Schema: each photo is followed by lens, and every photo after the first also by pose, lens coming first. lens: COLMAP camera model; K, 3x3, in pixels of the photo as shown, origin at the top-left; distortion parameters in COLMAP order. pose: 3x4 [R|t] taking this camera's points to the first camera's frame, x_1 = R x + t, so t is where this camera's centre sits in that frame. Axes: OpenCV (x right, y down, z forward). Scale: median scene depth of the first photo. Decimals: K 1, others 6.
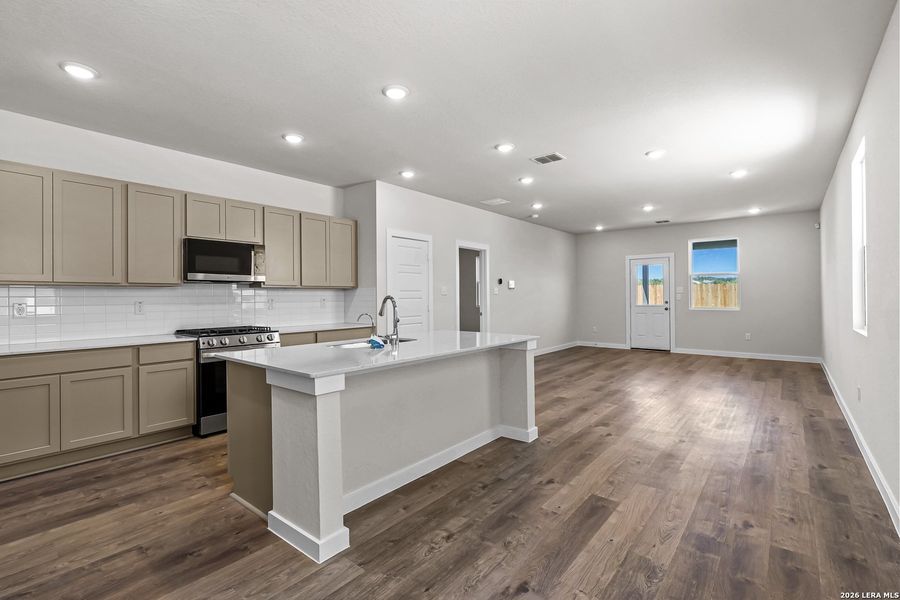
lens RADIAL K [[412.2, 0, 431.6], [0, 412.2, 297.7], [0, 0, 1]] dist [-0.009641, 0.000618]
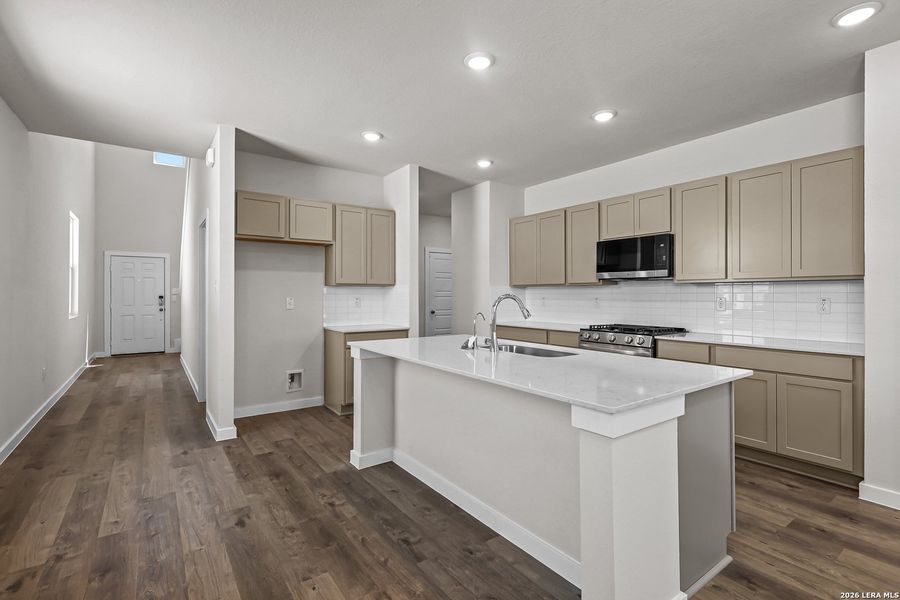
lens RADIAL K [[412.2, 0, 453.7], [0, 412.2, 292.7], [0, 0, 1]] dist [-0.009641, 0.000618]
pose [[-0.220845, -0.000149, -0.975309, 0.661795], [-0.002405, 0.999997, 0.000392, -0.005535], [0.975306, 0.002432, -0.220844, 0.966613]]
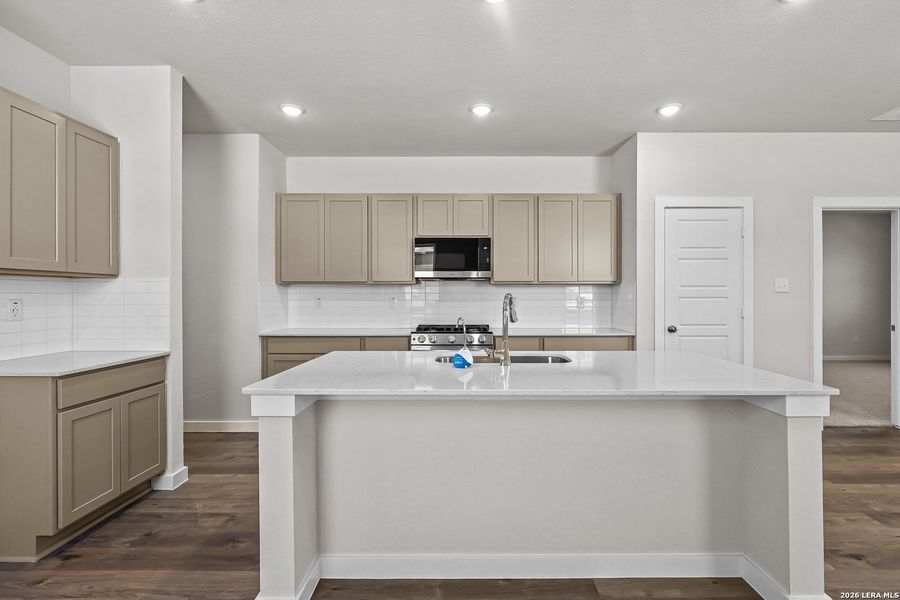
lens RADIAL K [[427.6, 0, 464.2], [0, 427.6, 295.5], [0, 0, 1]] dist [-0.001995, 0.001361]
pose [[0.652690, 0.008375, -0.757579, 0.350926], [-0.006628, 0.999964, 0.005344, -0.004548], [0.757596, 0.001533, 0.652722, 0.422858]]
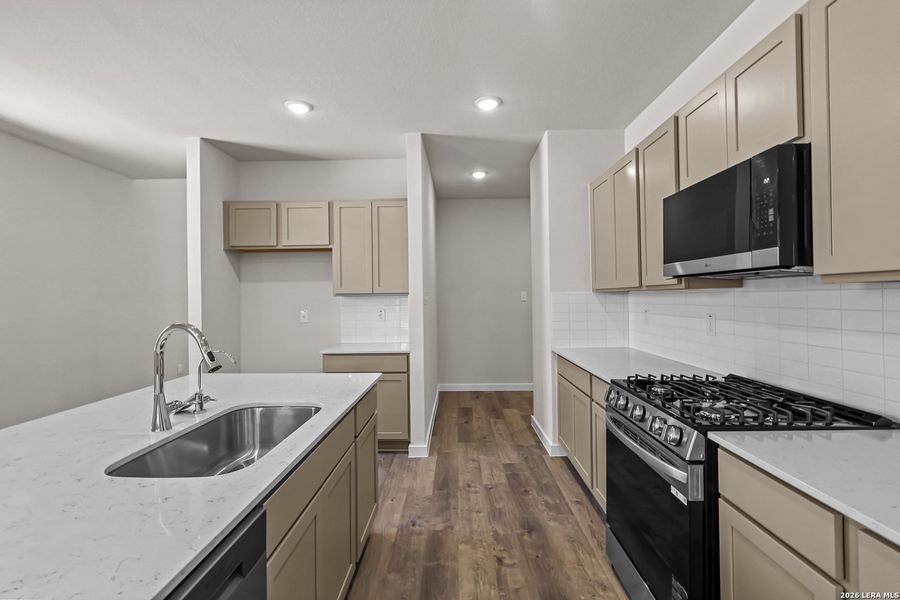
lens RADIAL K [[427.6, 0, 455.0], [0, 427.6, 295.4], [0, 0, 1]] dist [-0.001995, 0.001361]
pose [[-0.761974, 0.008664, -0.647550, -0.026810], [0.013419, 0.999907, -0.002412, -0.022306], [0.647469, -0.010527, -0.762019, 1.403509]]
